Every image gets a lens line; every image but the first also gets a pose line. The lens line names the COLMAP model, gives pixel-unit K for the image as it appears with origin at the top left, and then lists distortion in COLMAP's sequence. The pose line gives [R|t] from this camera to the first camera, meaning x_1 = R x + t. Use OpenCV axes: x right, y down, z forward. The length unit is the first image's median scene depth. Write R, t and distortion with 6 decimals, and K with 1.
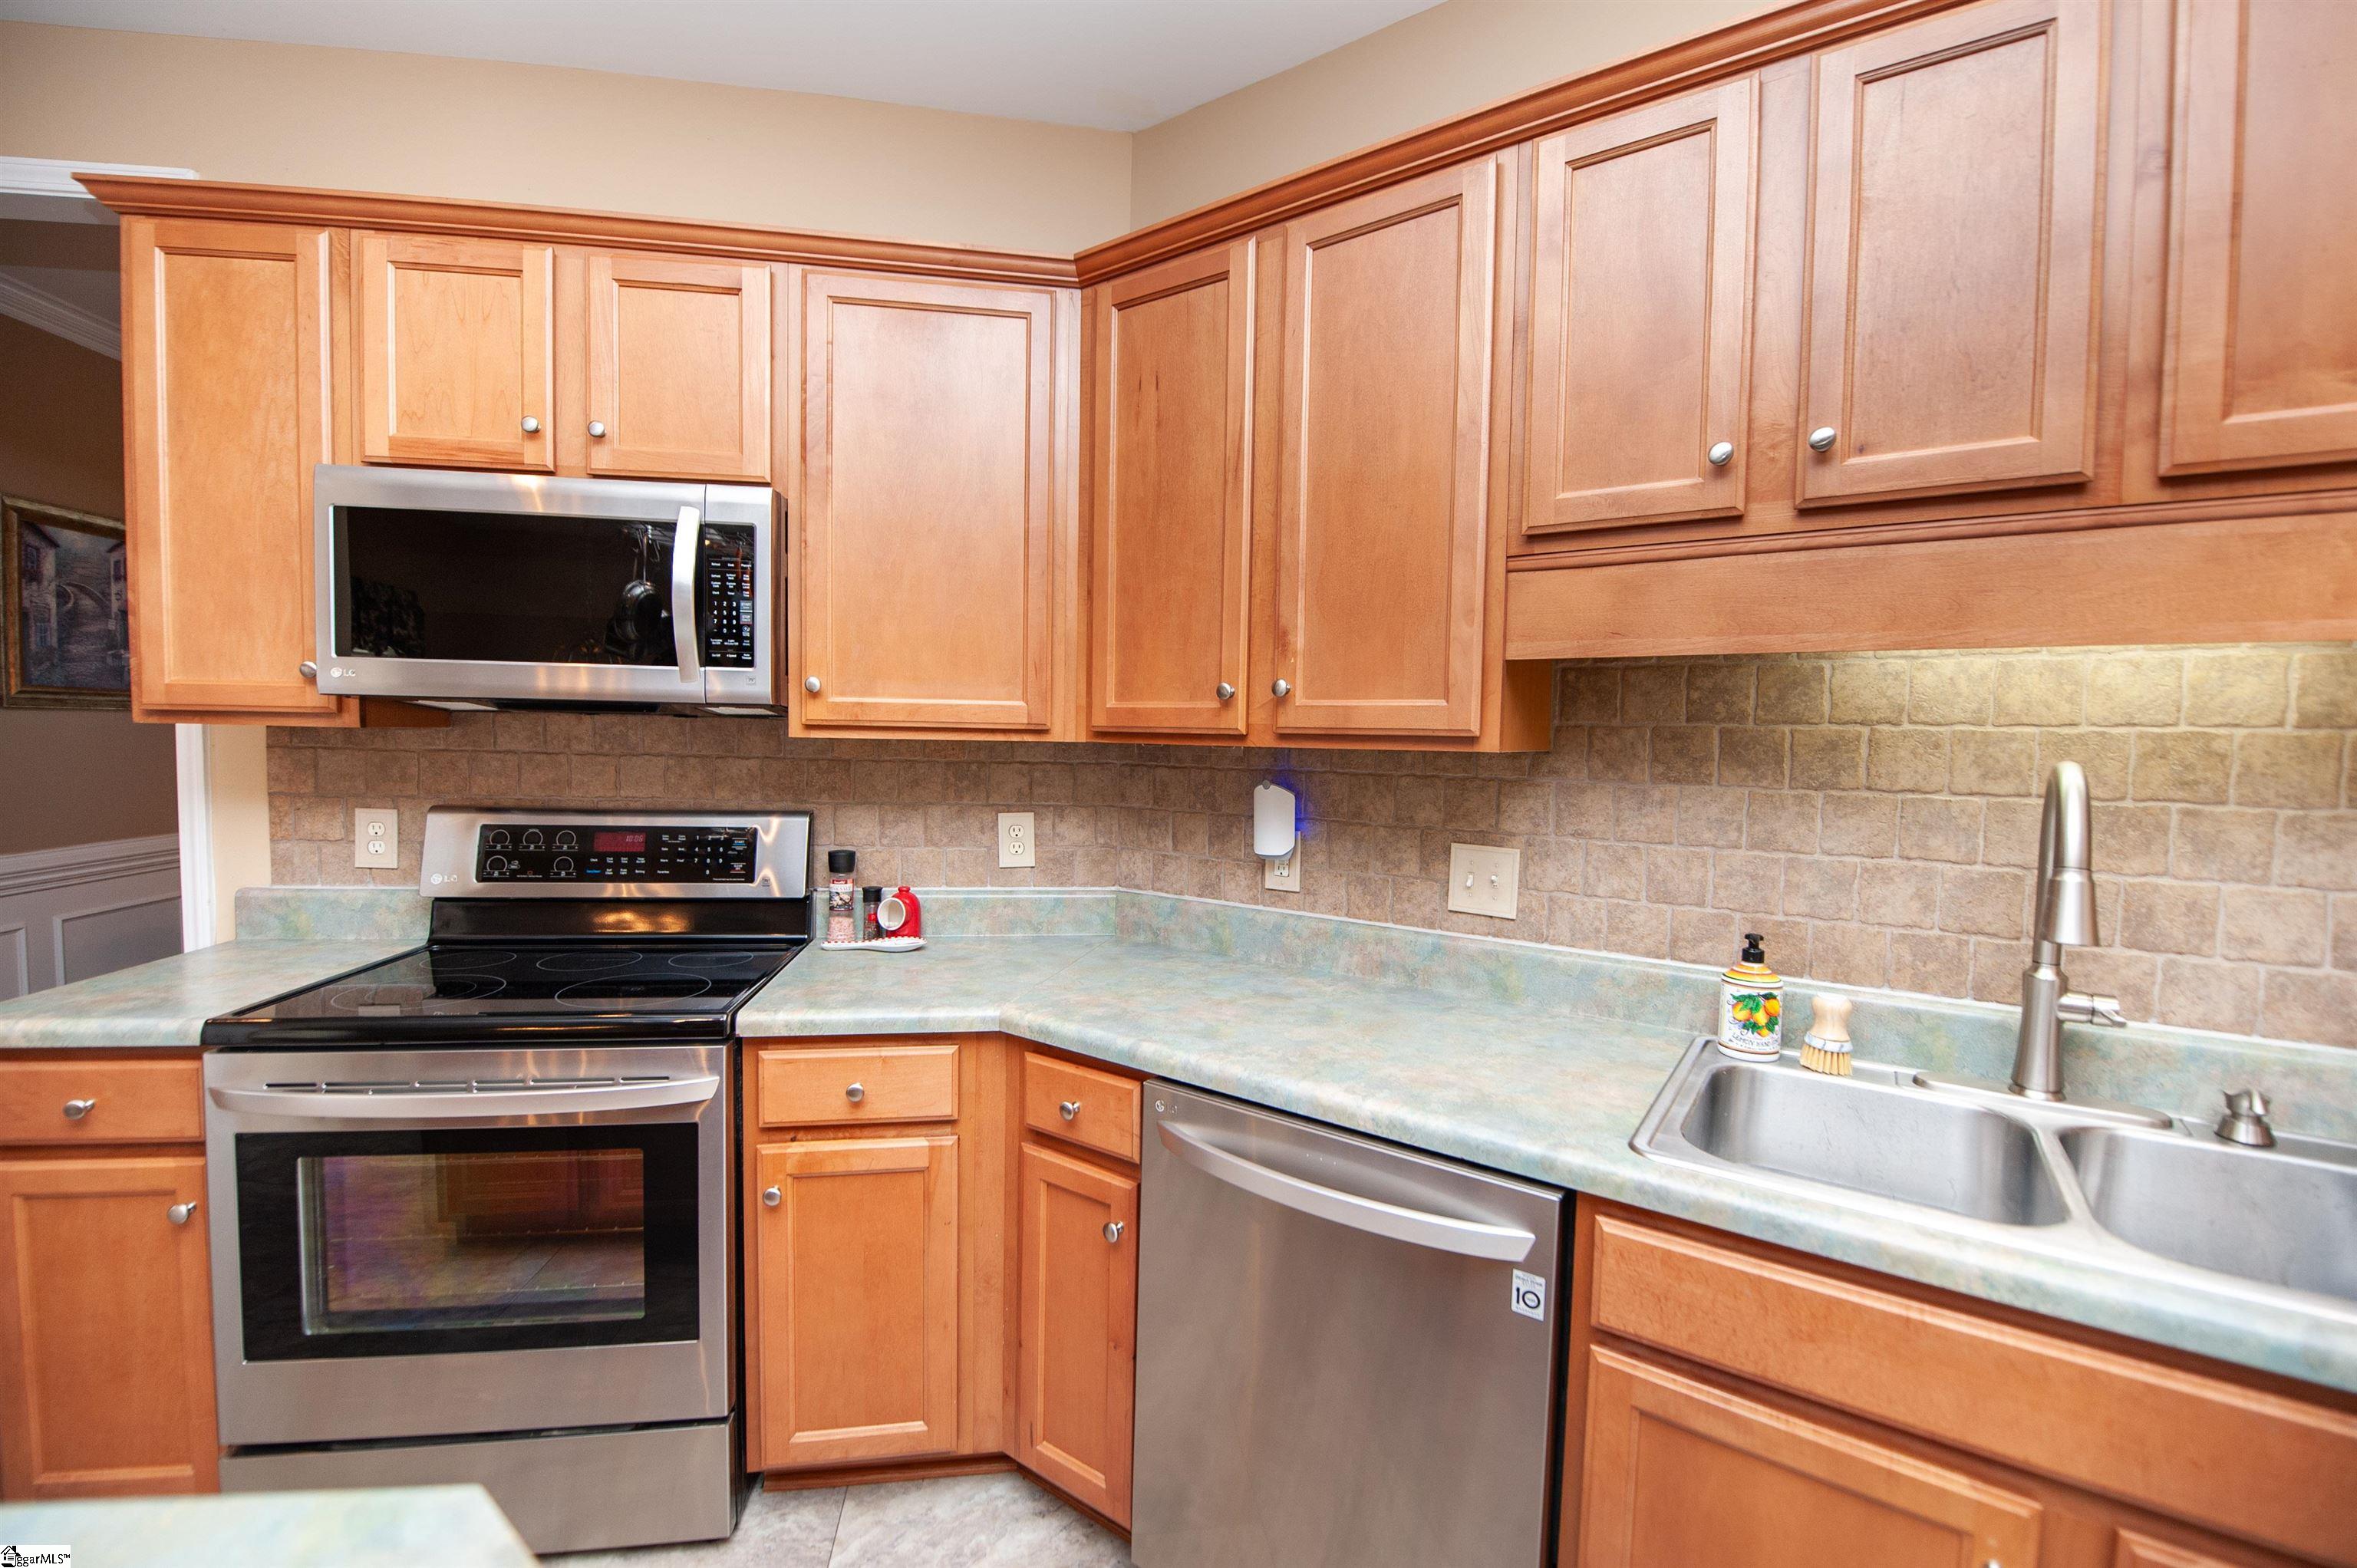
lens RADIAL K [[937.9, 0, 1181.7], [0, 937.9, 793.8], [0, 0, 1]] dist [-0.039997, -0.000169]
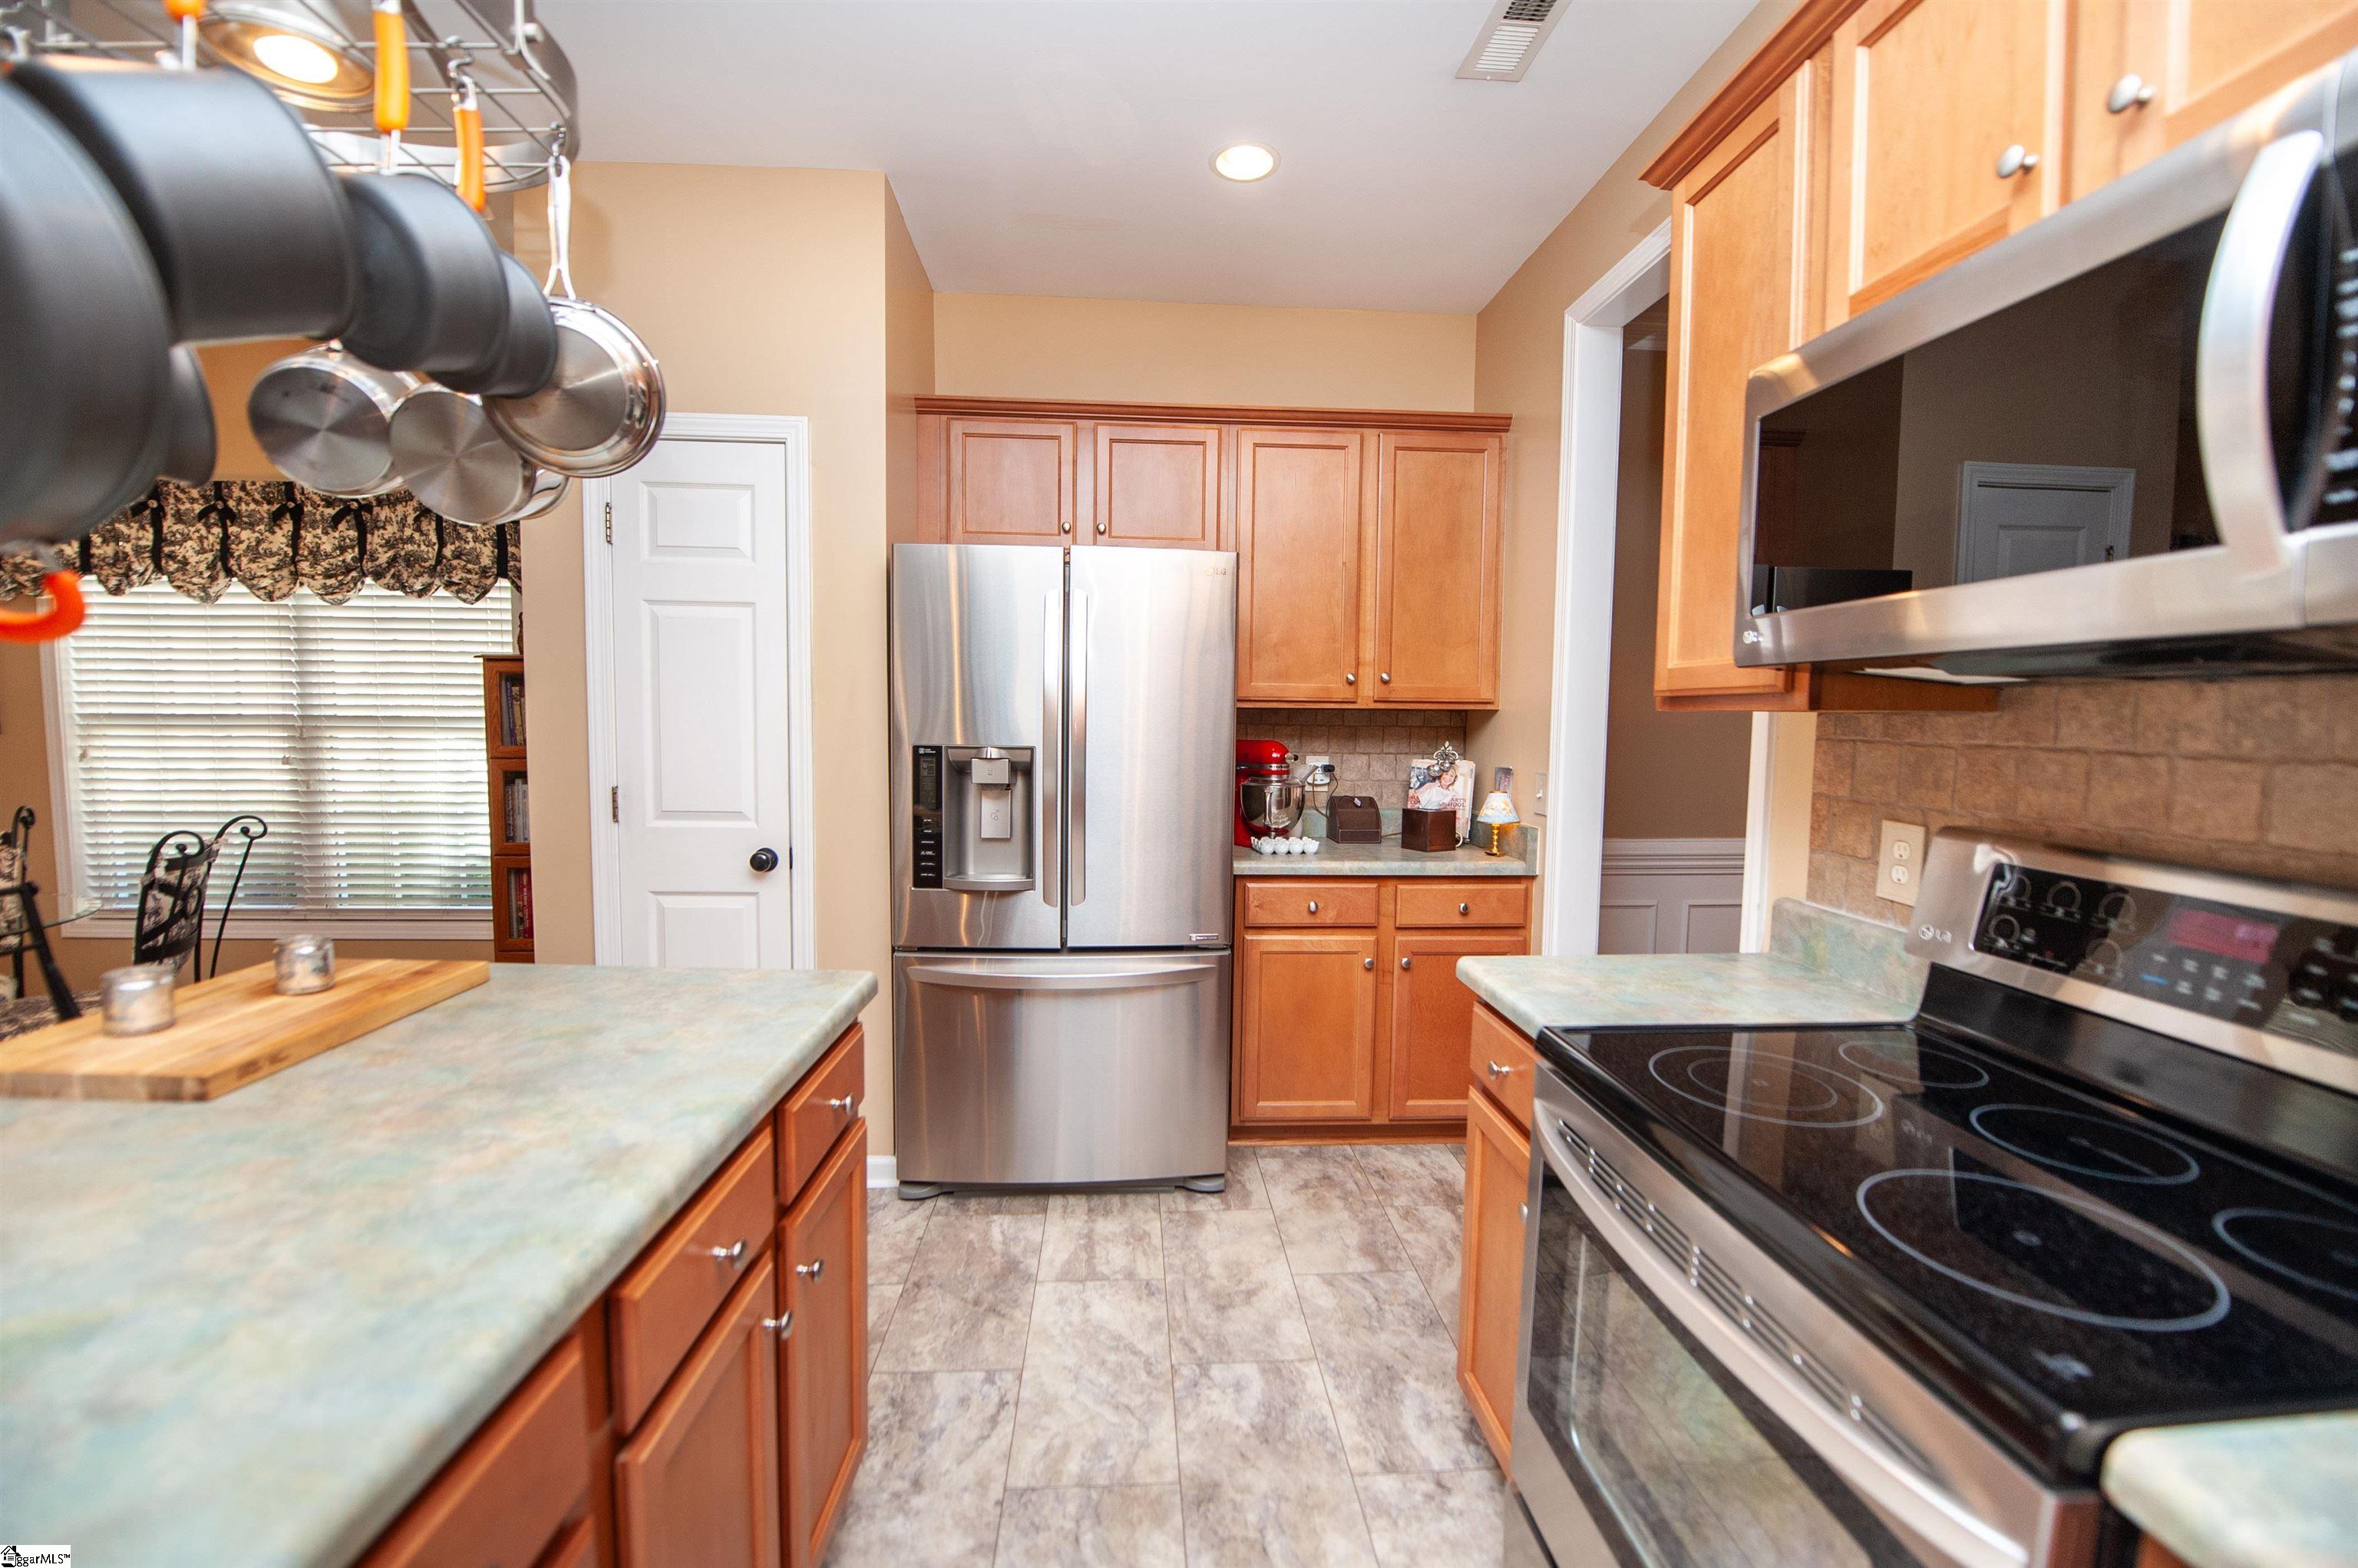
lens RADIAL K [[938.3, 0, 1182.2], [0, 938.3, 793.9], [0, 0, 1]] dist [-0.039997, -0.000169]
pose [[-0.098592, 0.056165, -0.993542, -0.084511], [-0.076609, 0.995015, 0.063850, -0.010344], [0.992175, 0.082409, -0.093798, 0.482713]]
